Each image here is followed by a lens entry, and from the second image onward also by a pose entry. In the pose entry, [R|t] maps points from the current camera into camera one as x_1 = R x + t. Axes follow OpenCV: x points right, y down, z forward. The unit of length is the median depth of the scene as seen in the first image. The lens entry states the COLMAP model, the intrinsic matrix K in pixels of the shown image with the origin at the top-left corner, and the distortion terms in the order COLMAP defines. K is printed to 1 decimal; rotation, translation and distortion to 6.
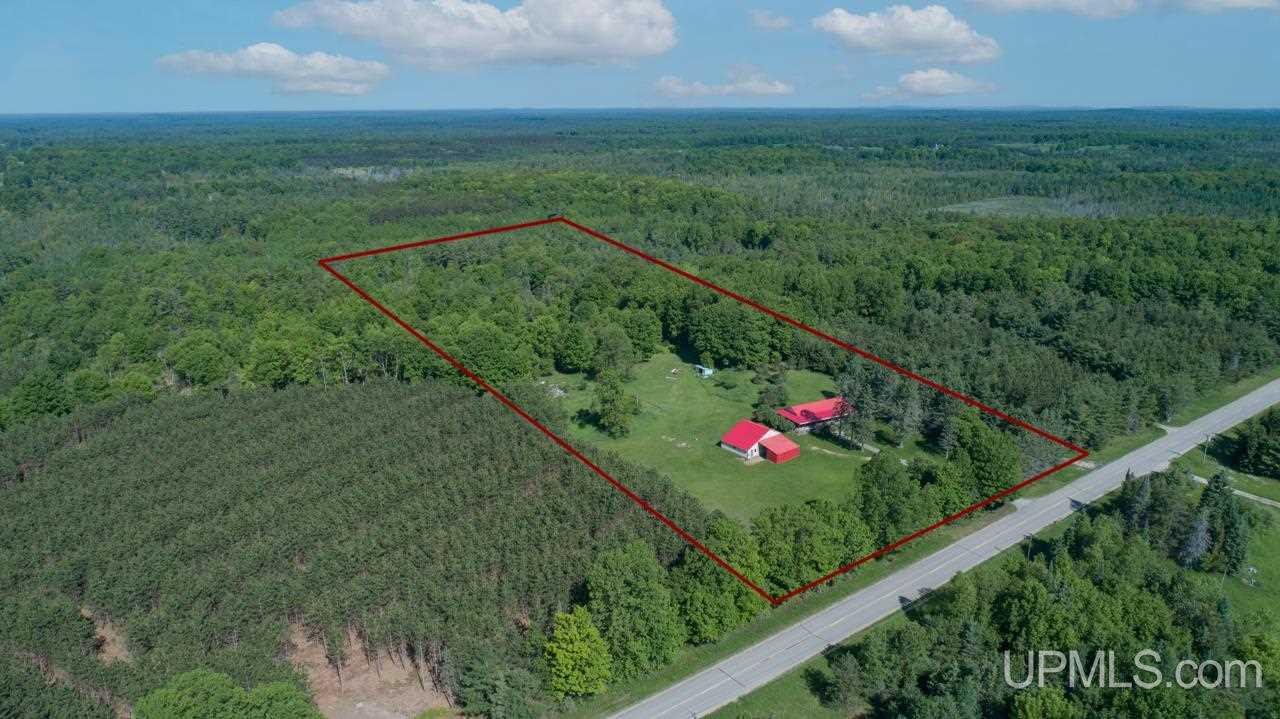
lens RADIAL K [[865.2, 0, 640.0], [0, 865.2, 359.5], [0, 0, 1]] dist [-0.004933, 0.000275]
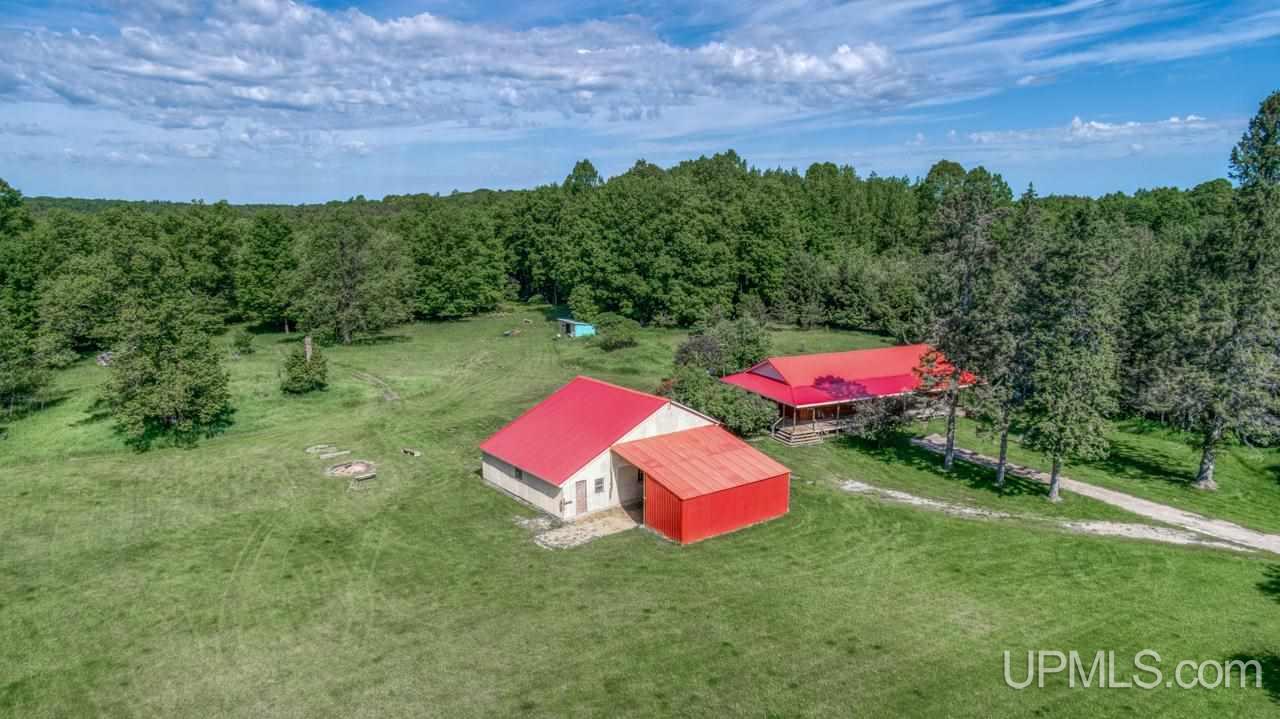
lens RADIAL K [[865.2, 0, 640.0], [0, 865.2, 359.5], [0, 0, 1]] dist [-0.004933, 0.000275]
pose [[0.999768, 0.013781, -0.016581, 0.113958], [-0.015536, 0.993714, -0.110862, 0.074899], [0.014949, 0.111094, 0.993697, 0.590768]]
